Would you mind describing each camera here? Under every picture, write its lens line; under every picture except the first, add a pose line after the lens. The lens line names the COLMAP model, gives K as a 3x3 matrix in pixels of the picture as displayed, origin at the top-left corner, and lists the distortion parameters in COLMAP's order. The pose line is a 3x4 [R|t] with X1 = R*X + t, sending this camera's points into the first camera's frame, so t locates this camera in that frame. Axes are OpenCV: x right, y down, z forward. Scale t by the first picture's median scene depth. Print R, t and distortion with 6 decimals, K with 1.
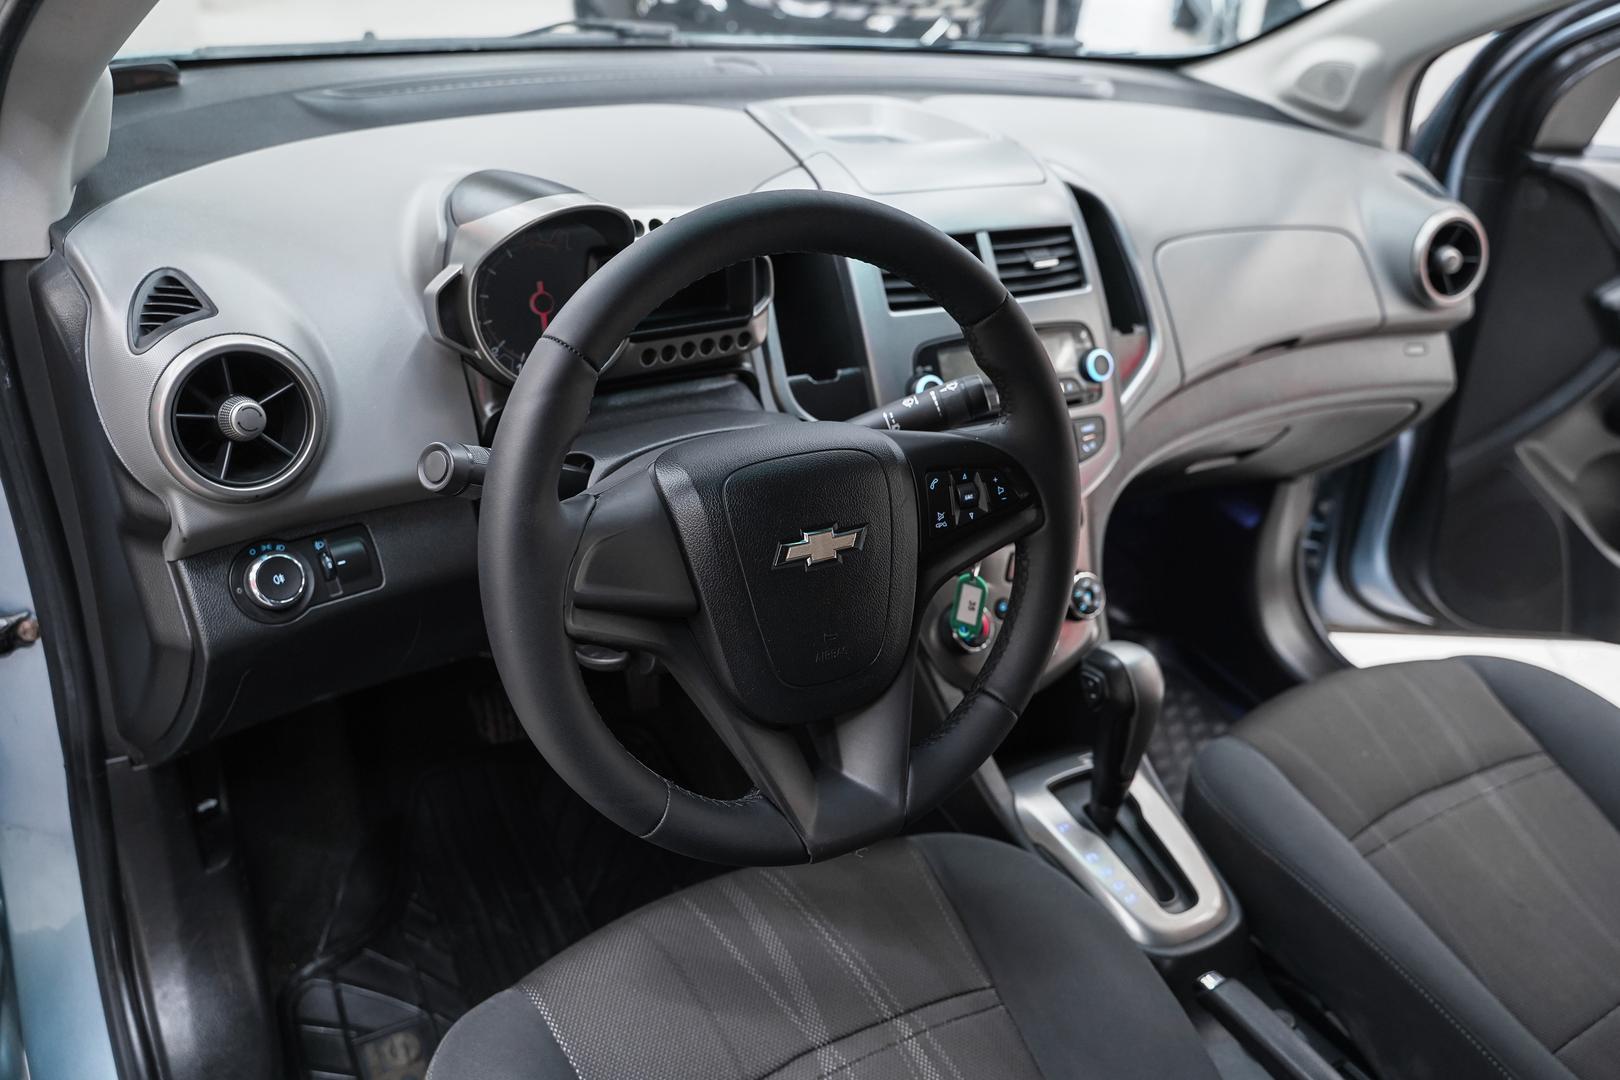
lens RADIAL K [[1341.0, 0, 810.0], [0, 1341.0, 540.0], [0, 0, 1]] dist [-0.007749, -0.005968]
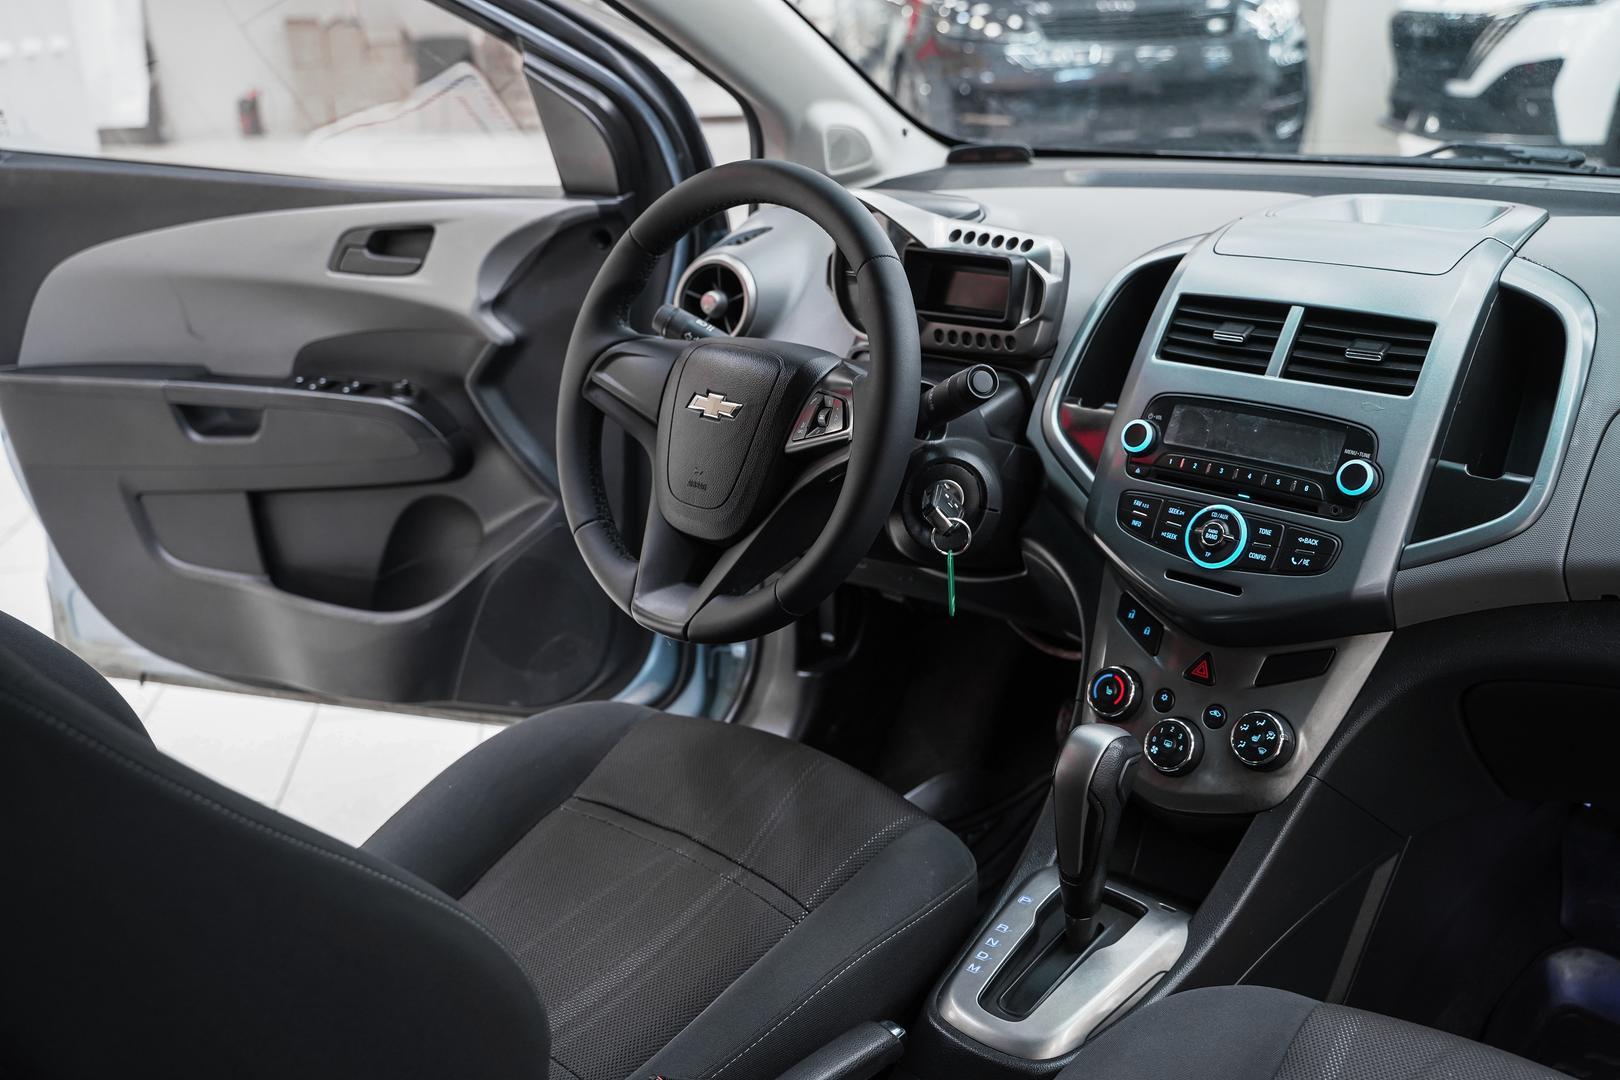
lens RADIAL K [[1605.9, 0, 800.7], [0, 1605.9, 534.6], [0, 0, 1]] dist [-0.002333, 0.010136]
pose [[0.242627, 0.215317, -0.945923, 1.012240], [-0.424518, 0.900311, 0.096046, -0.045428], [0.872305, 0.378258, 0.309846, 0.382095]]
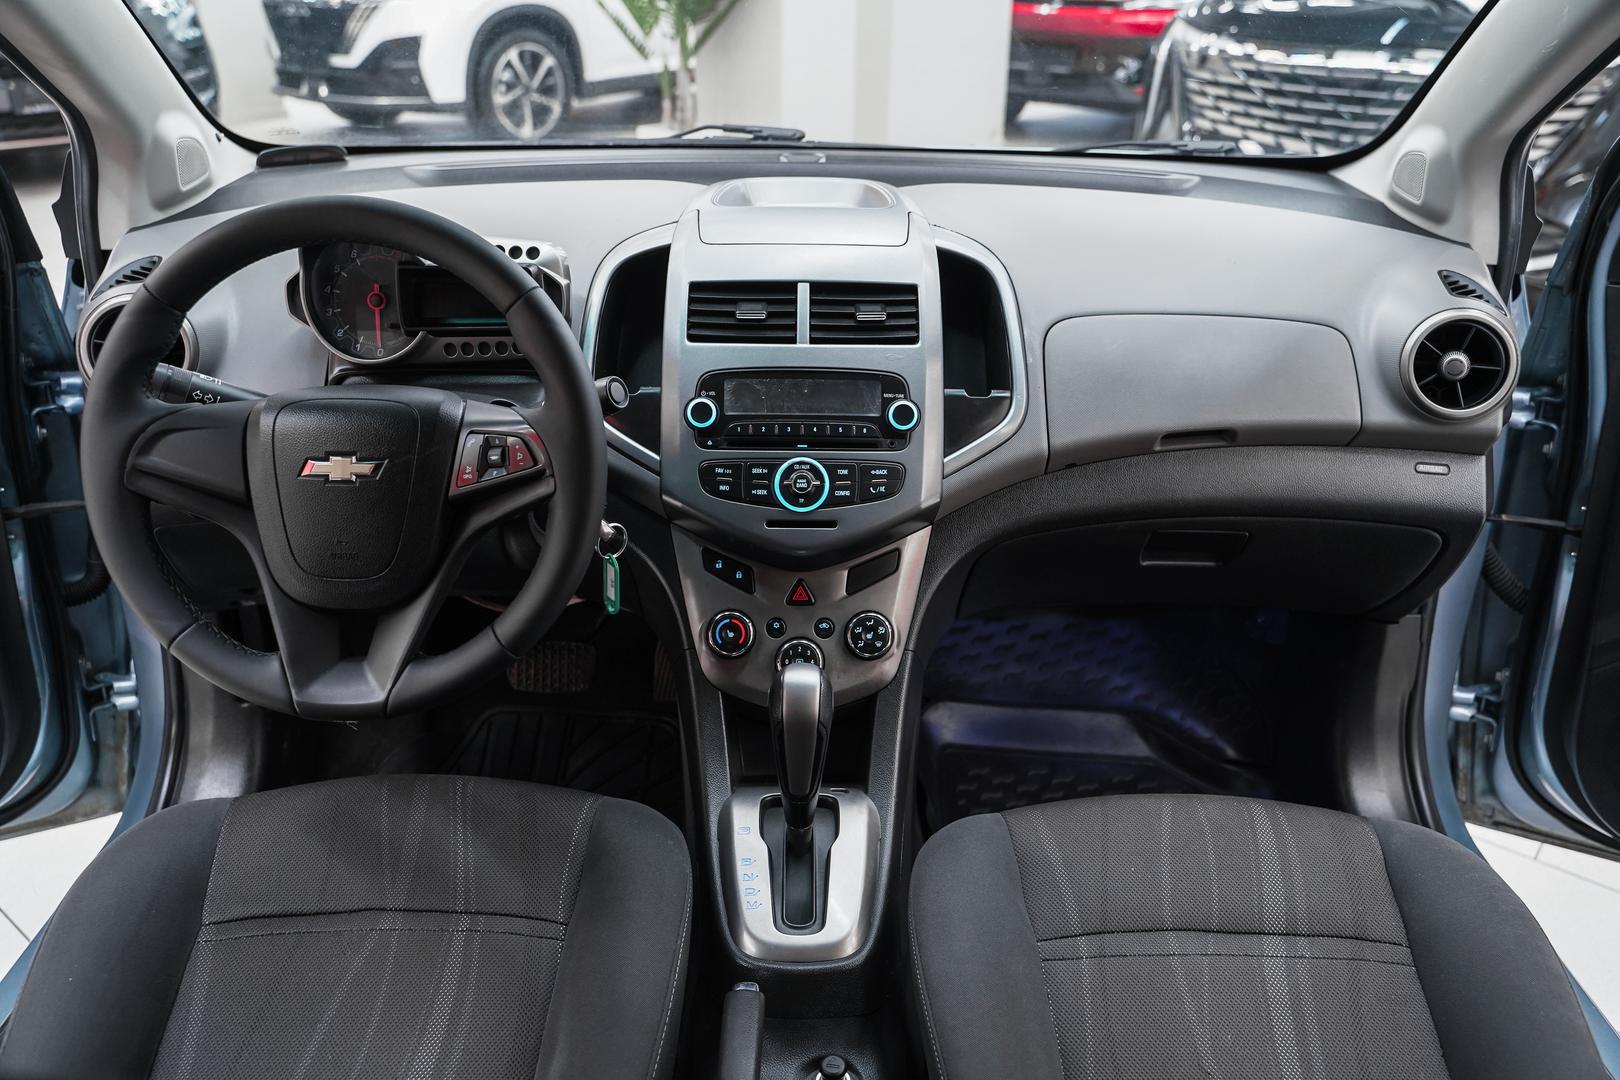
lens RADIAL K [[1279.5, 0, 808.2], [0, 1279.5, 548.0], [0, 0, 1]] dist [-0.005560, -0.001922]
pose [[0.851094, 0.142629, -0.505268, 0.630015], [-0.193833, 0.979763, -0.049928, 0.033225], [0.487922, 0.140431, 0.861517, 0.111755]]
